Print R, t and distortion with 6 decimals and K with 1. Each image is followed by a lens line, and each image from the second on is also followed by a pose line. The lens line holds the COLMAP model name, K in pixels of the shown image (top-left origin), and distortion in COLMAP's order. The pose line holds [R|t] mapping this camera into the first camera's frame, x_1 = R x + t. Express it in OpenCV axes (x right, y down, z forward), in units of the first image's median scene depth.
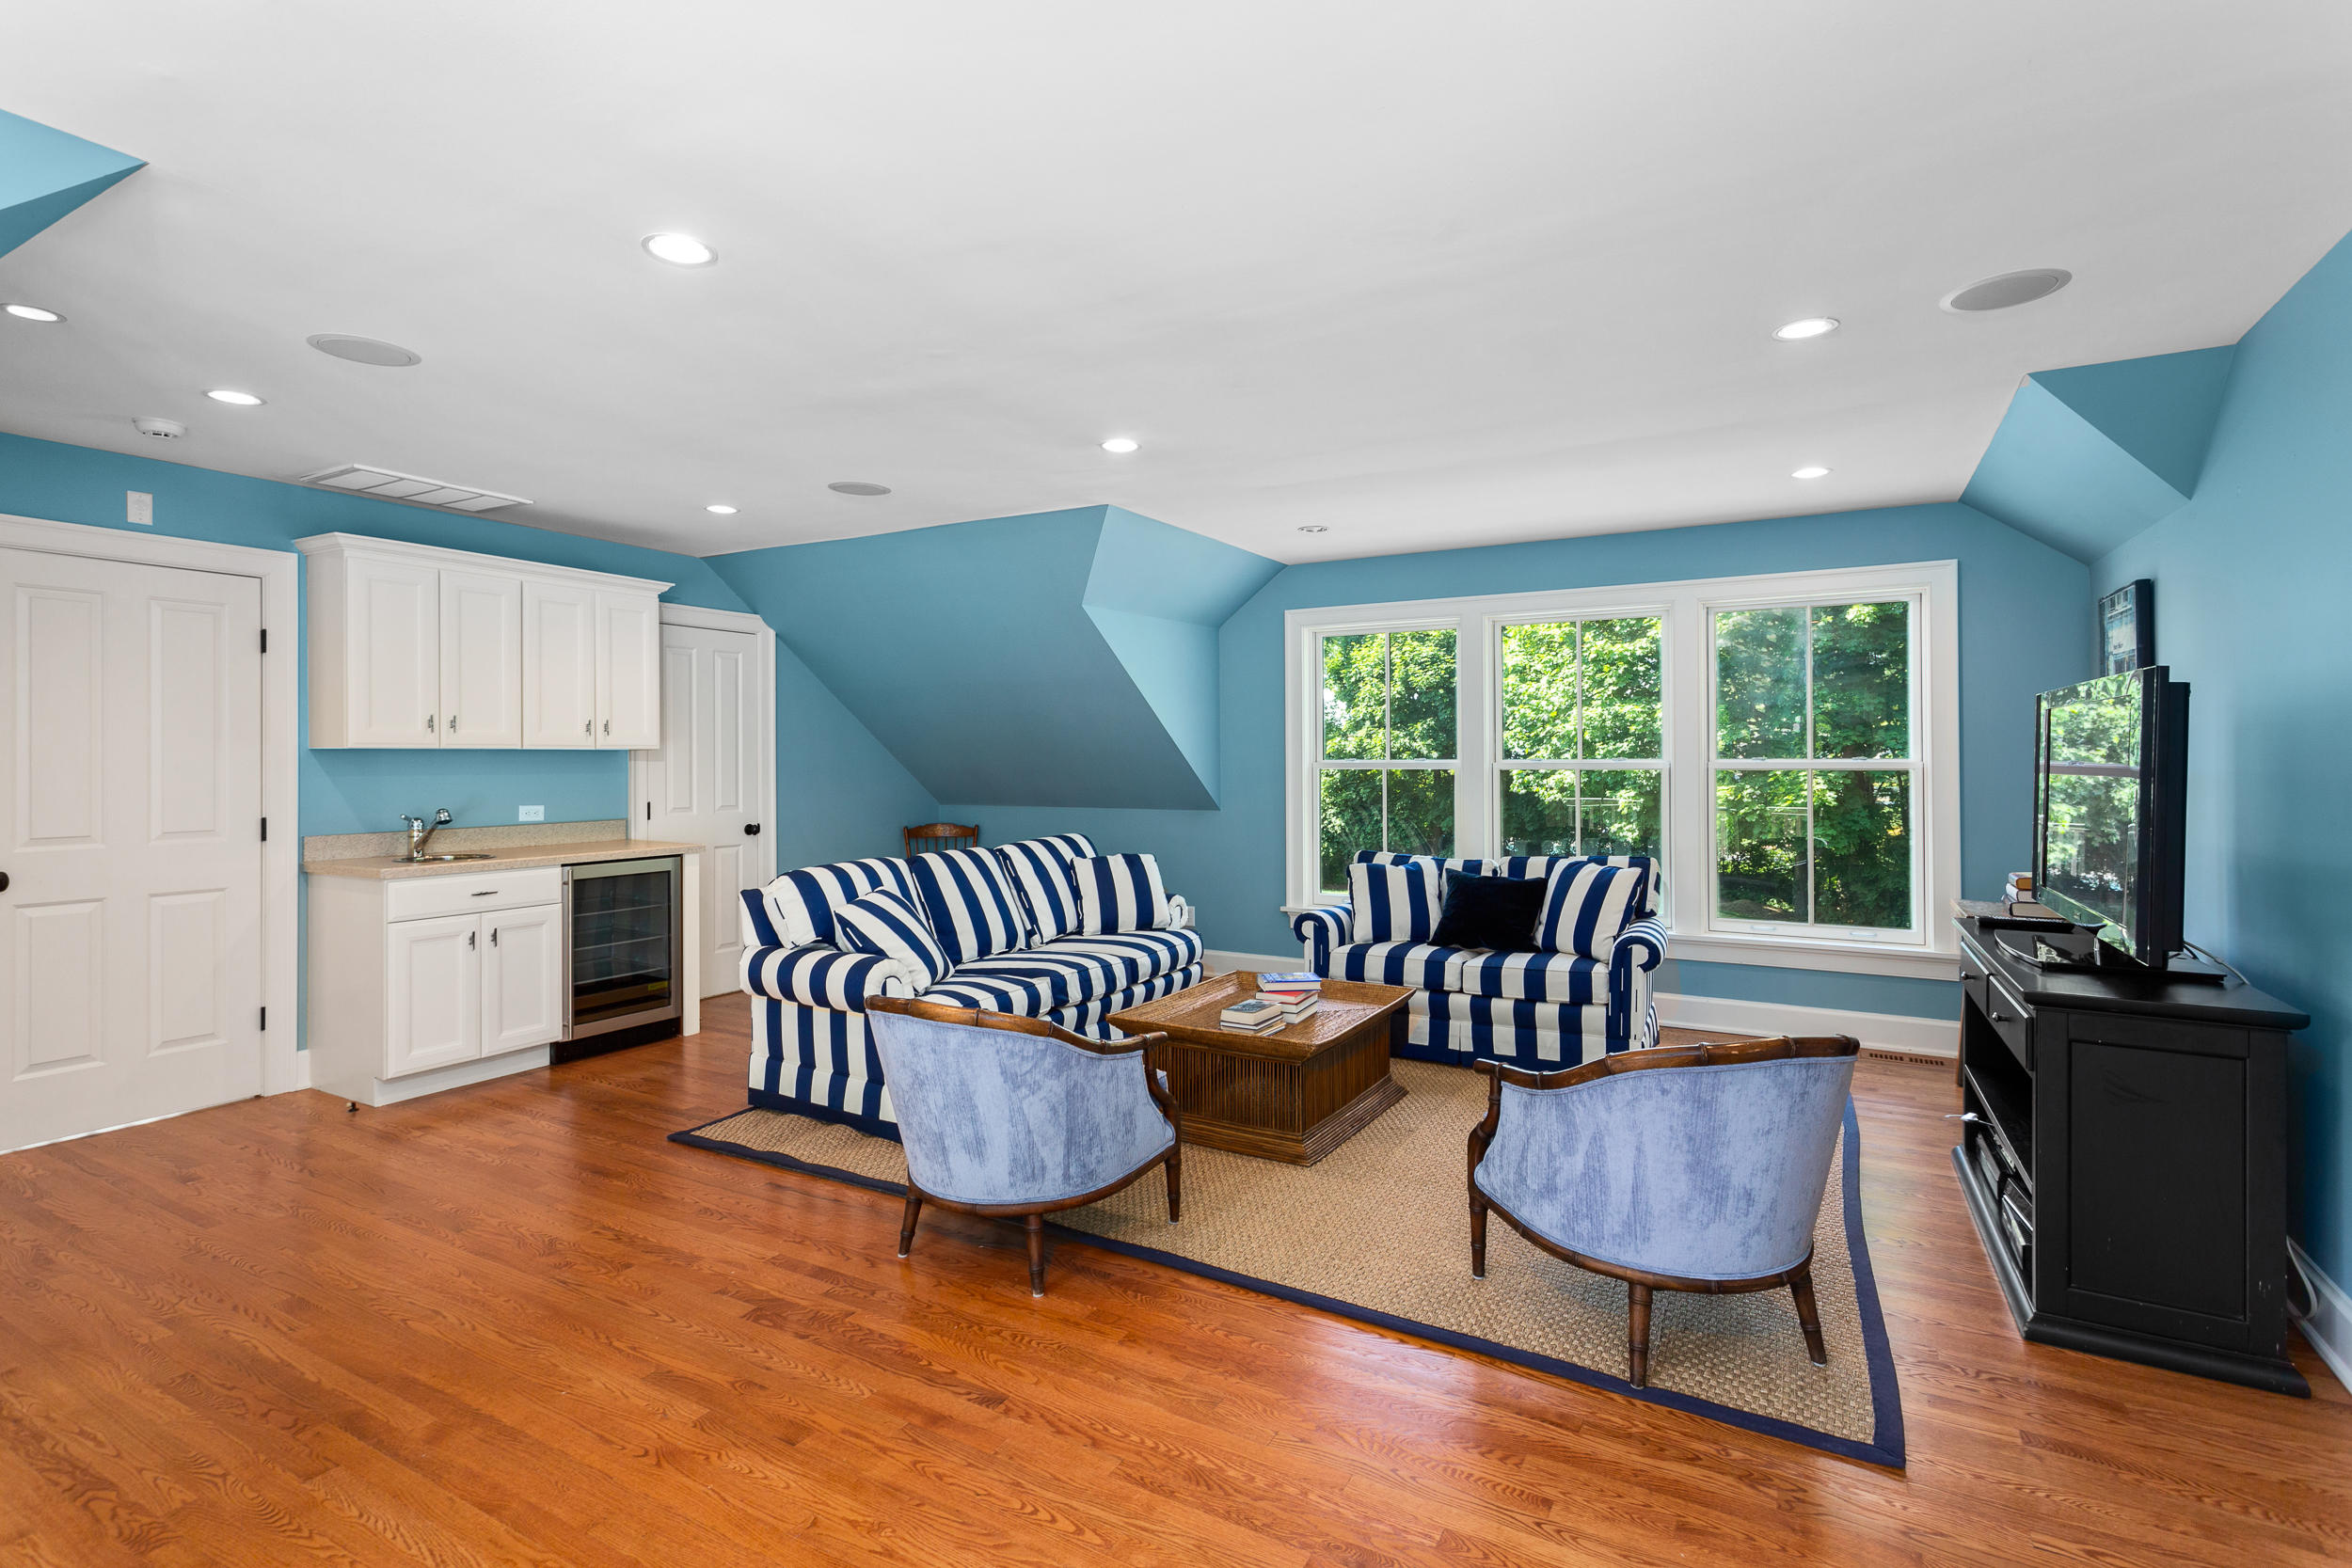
lens RADIAL K [[1118.6, 0, 1171.0], [0, 1118.6, 771.0], [0, 0, 1]] dist [-0.001726, 0.008934]
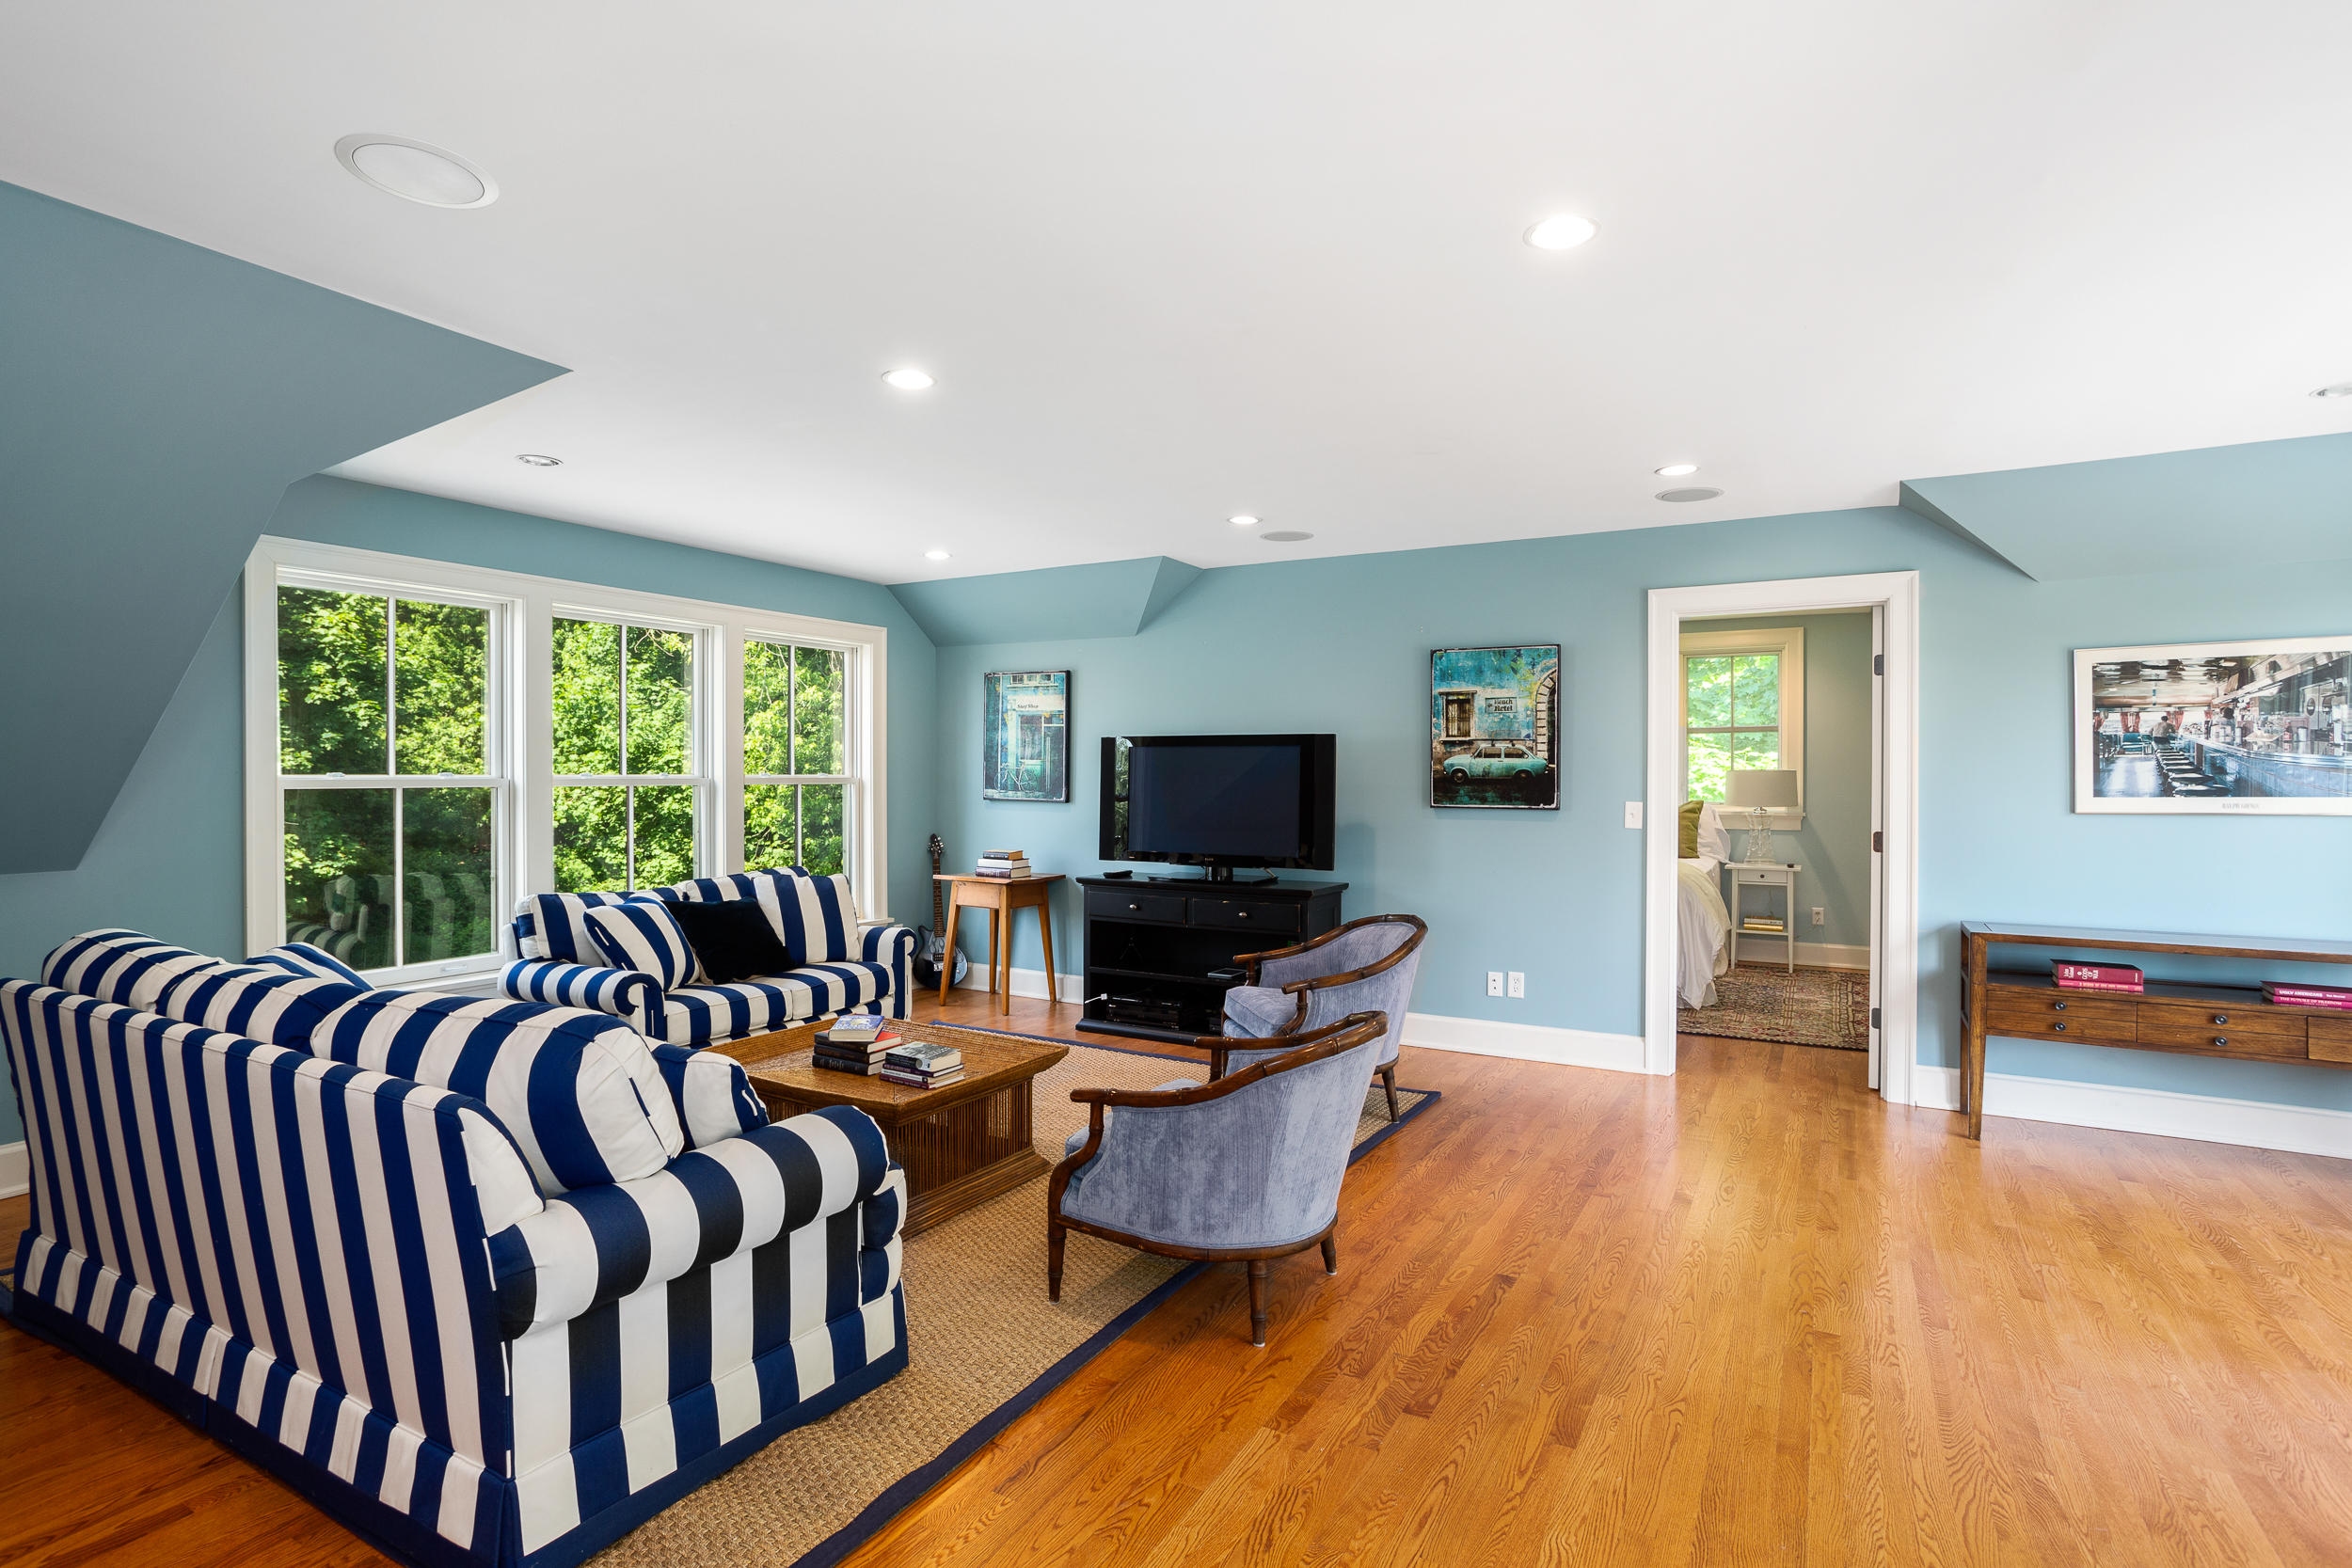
lens RADIAL K [[1118.6, 0, 1171.0], [0, 1118.6, 771.0], [0, 0, 1]] dist [-0.001726, 0.008934]
pose [[0.022667, -0.006404, 0.999723, -1.217822], [0.004360, 0.999971, 0.006307, -0.036287], [-0.999734, 0.004216, 0.022694, 1.122244]]
